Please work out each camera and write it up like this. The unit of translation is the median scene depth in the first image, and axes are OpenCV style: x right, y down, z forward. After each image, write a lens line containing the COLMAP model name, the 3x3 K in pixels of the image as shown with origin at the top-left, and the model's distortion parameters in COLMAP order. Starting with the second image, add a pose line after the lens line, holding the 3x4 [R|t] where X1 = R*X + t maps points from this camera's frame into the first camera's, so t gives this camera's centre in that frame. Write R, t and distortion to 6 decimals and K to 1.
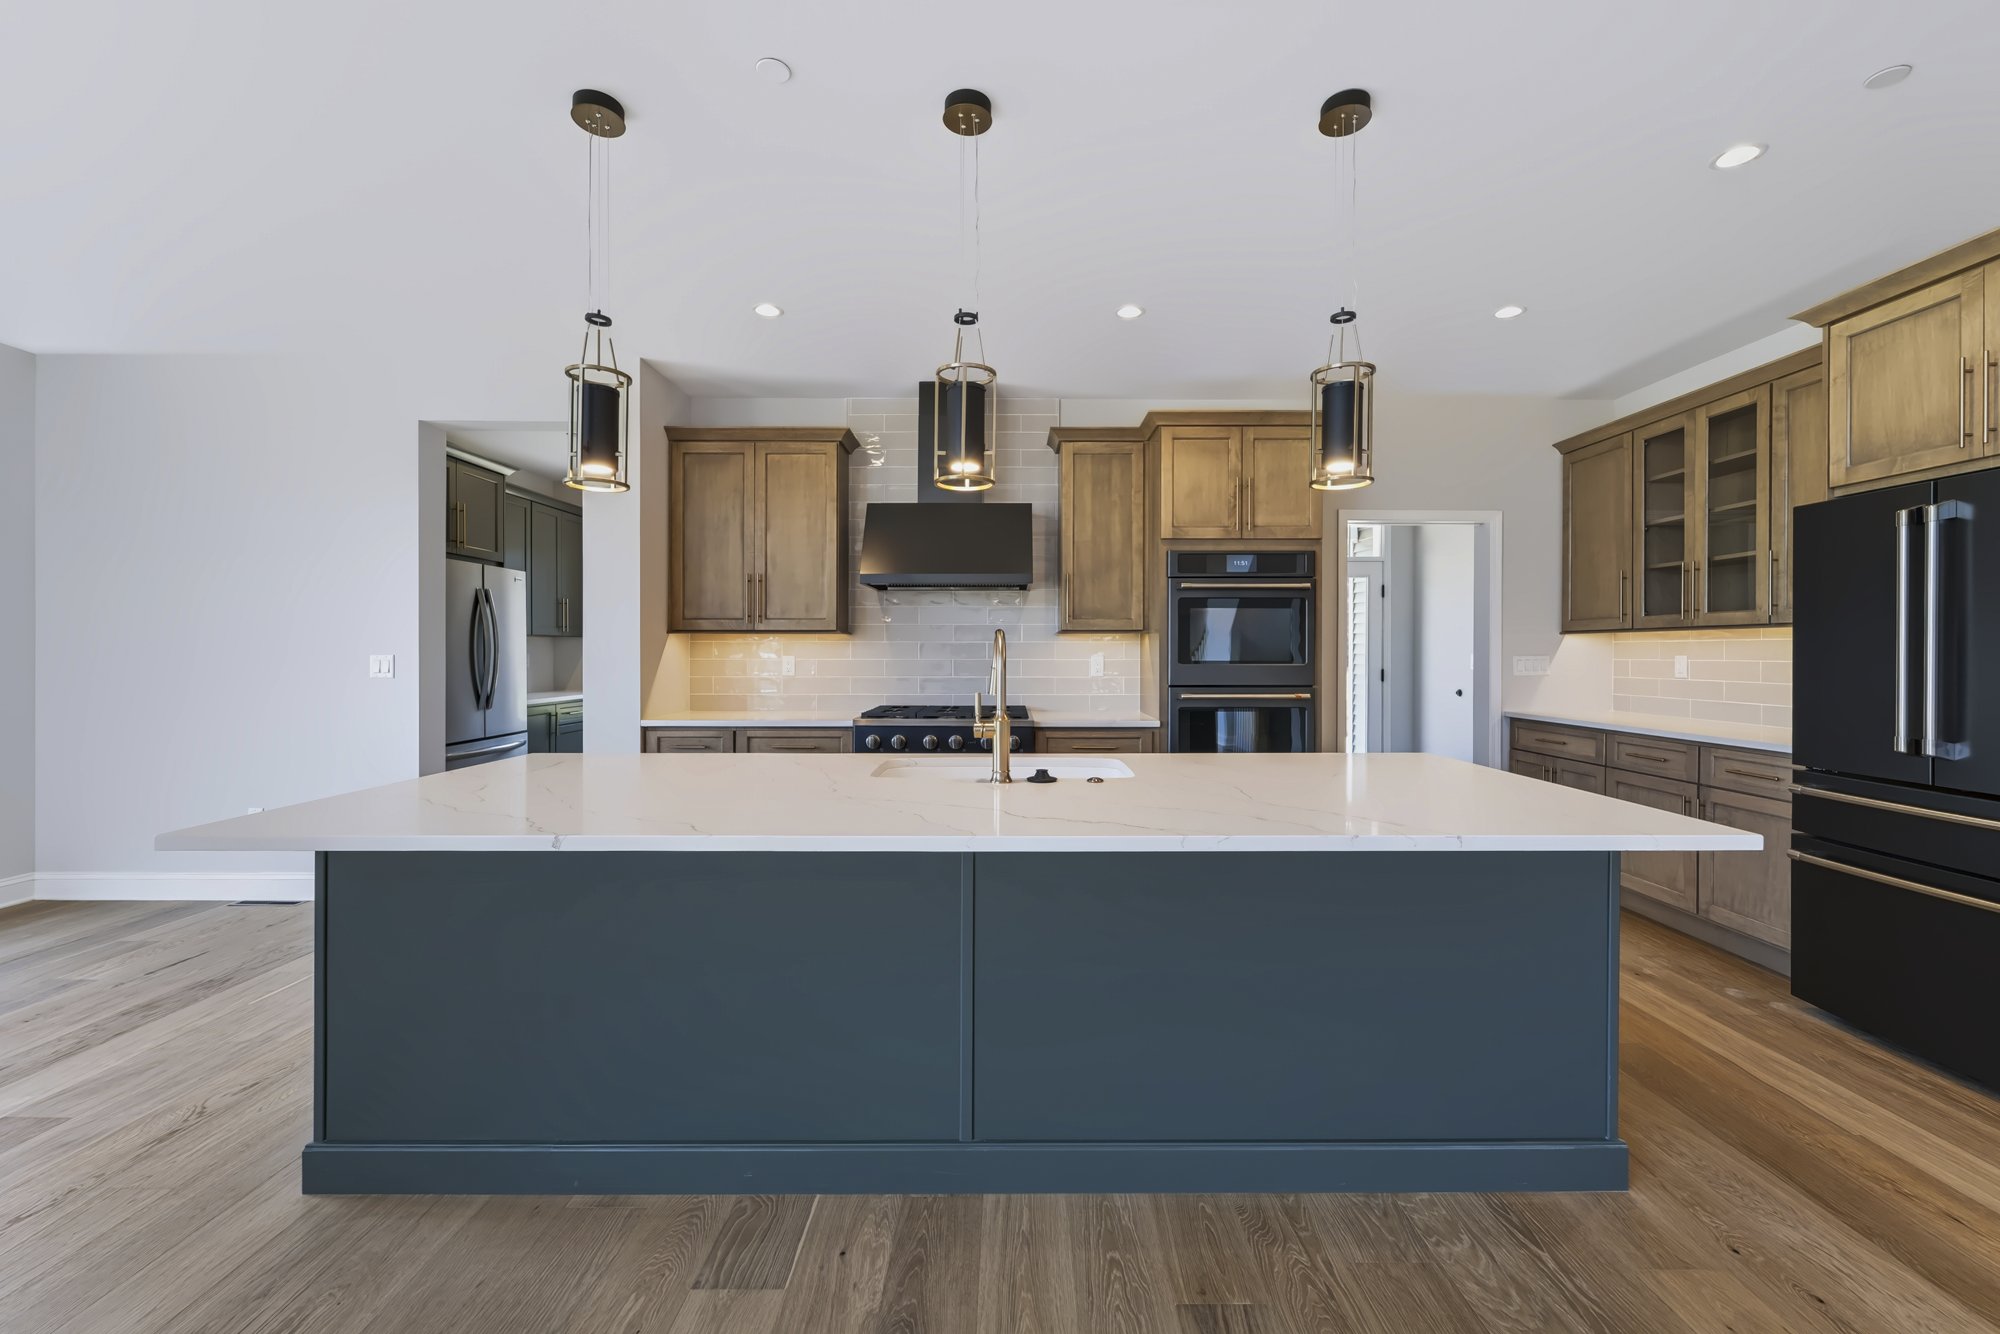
lens RADIAL K [[807.5, 0, 994.4], [0, 807.5, 662.2], [0, 0, 1]] dist [-0.004260, 0.000288]
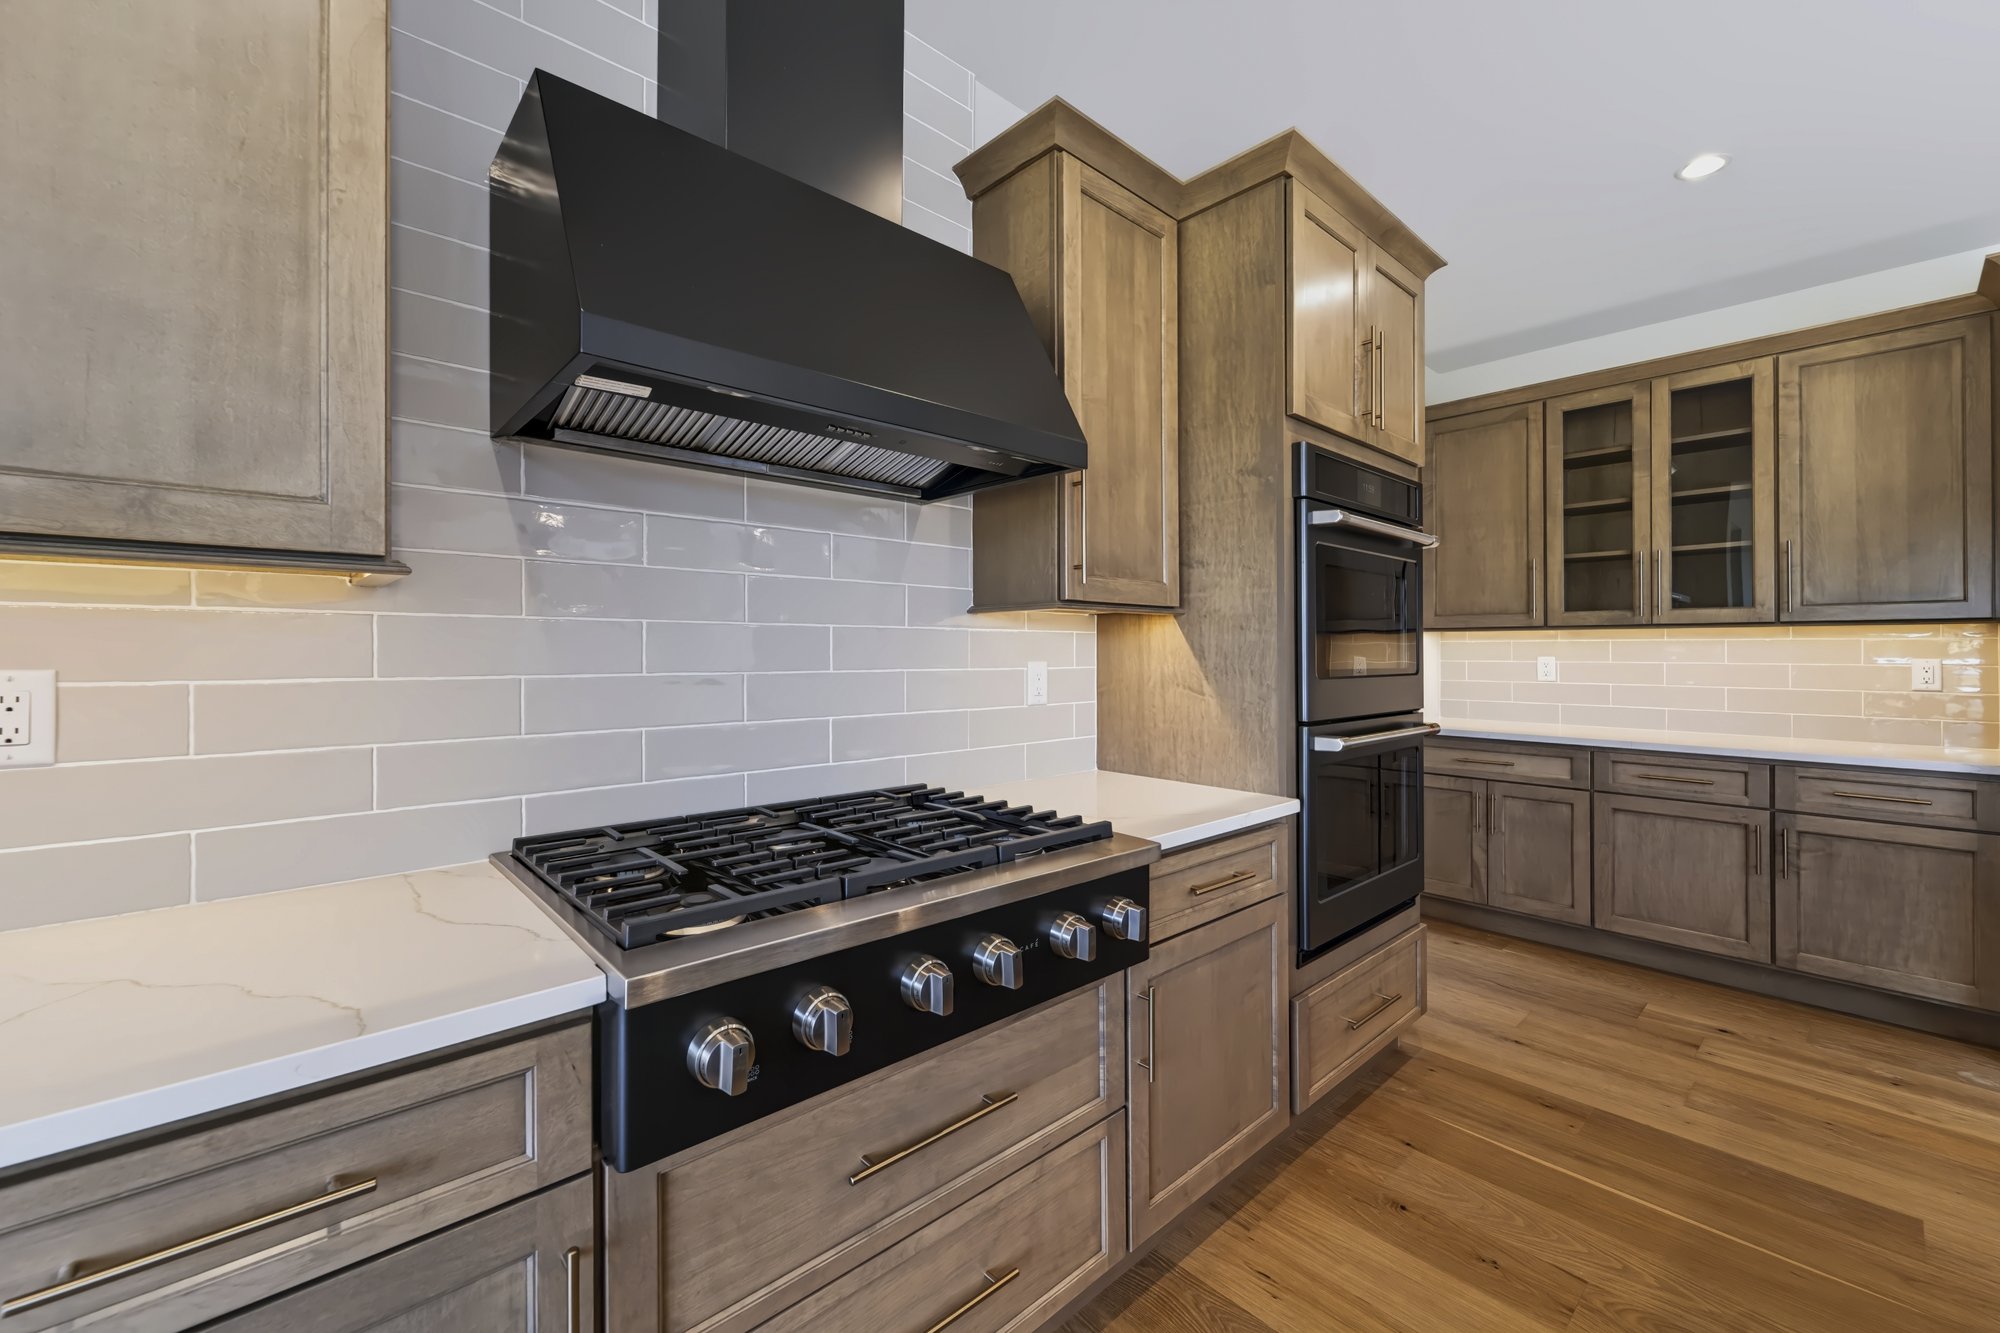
lens RADIAL K [[807.5, 0, 1004.0], [0, 807.5, 658.6], [0, 0, 1]] dist [-0.004260, 0.000288]
pose [[0.733714, -0.005115, 0.679439, -0.259783], [0.007038, 0.999975, -0.000072, -0.011609], [-0.679422, 0.004835, 0.733732, 0.834094]]
